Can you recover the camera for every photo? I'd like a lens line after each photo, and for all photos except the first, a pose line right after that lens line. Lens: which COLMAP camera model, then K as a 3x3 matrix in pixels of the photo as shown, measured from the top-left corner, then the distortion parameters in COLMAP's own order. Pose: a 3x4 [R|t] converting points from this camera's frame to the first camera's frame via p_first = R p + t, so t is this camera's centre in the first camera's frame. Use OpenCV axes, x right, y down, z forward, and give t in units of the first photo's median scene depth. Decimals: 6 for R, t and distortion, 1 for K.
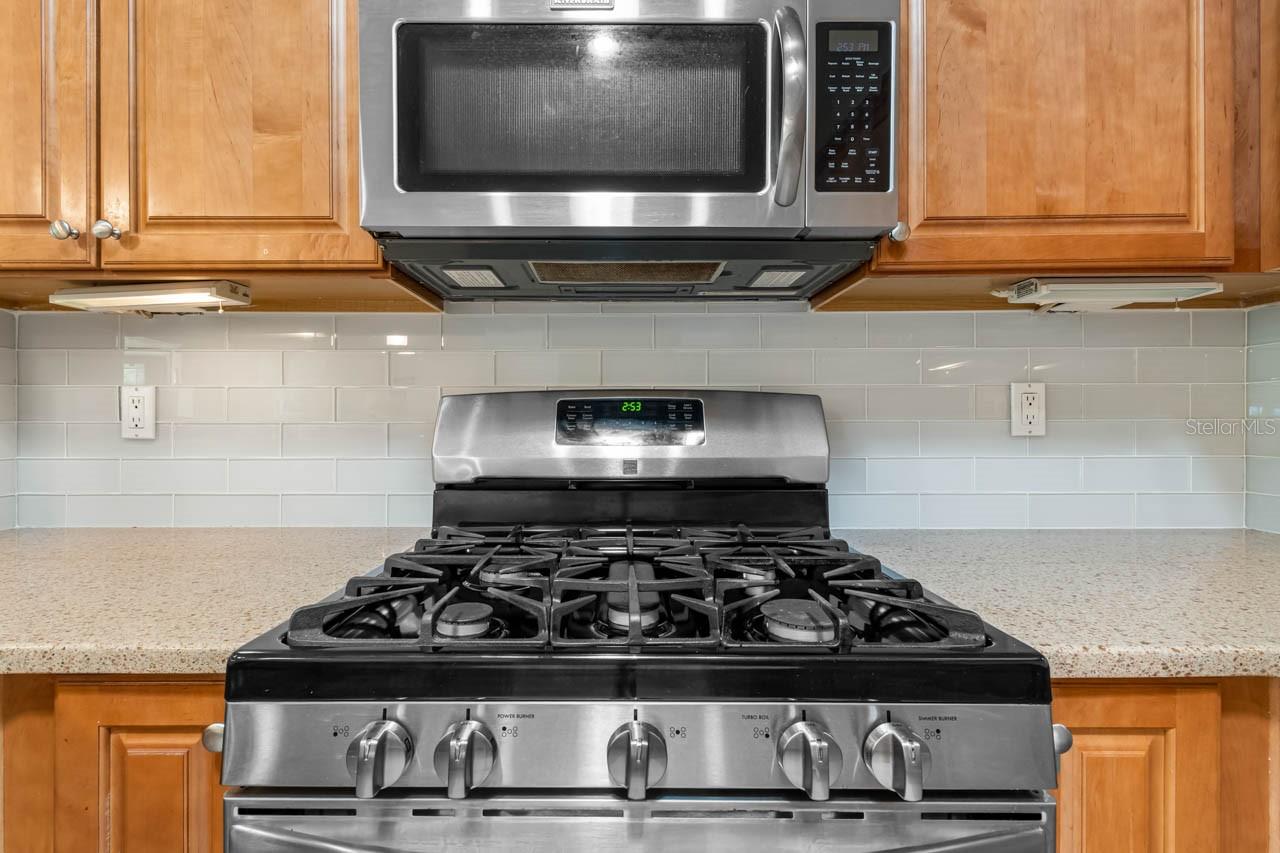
lens RADIAL K [[583.1, 0, 609.1], [0, 583.1, 427.8], [0, 0, 1]] dist [0.001817, -0.000016]
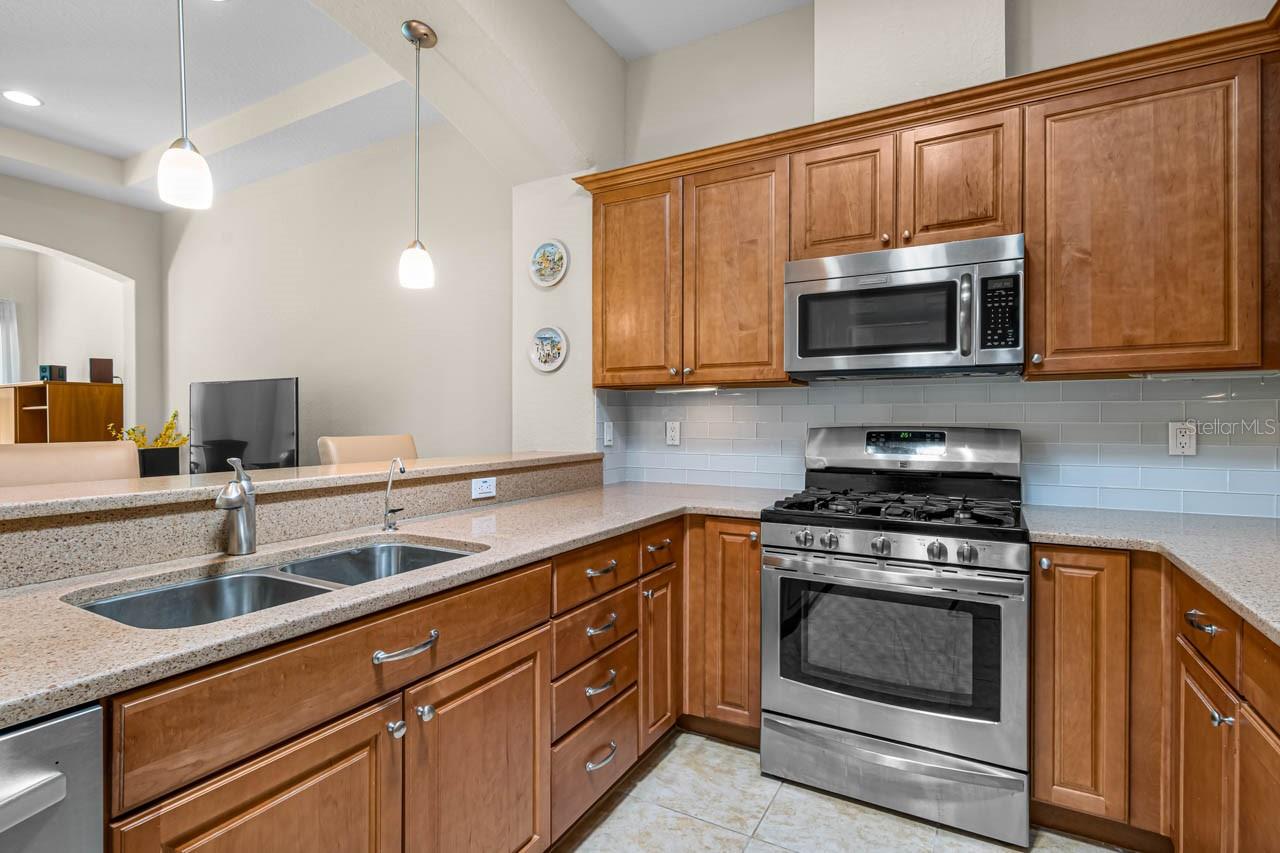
lens RADIAL K [[637.3, 0, 594.6], [0, 637.3, 423.2], [0, 0, 1]] dist [0.002755, -0.001053]
pose [[0.858919, 0.004573, -0.512091, 0.301083], [-0.002929, 0.999988, 0.004018, -0.102856], [0.512103, -0.001952, 0.858922, -1.802781]]
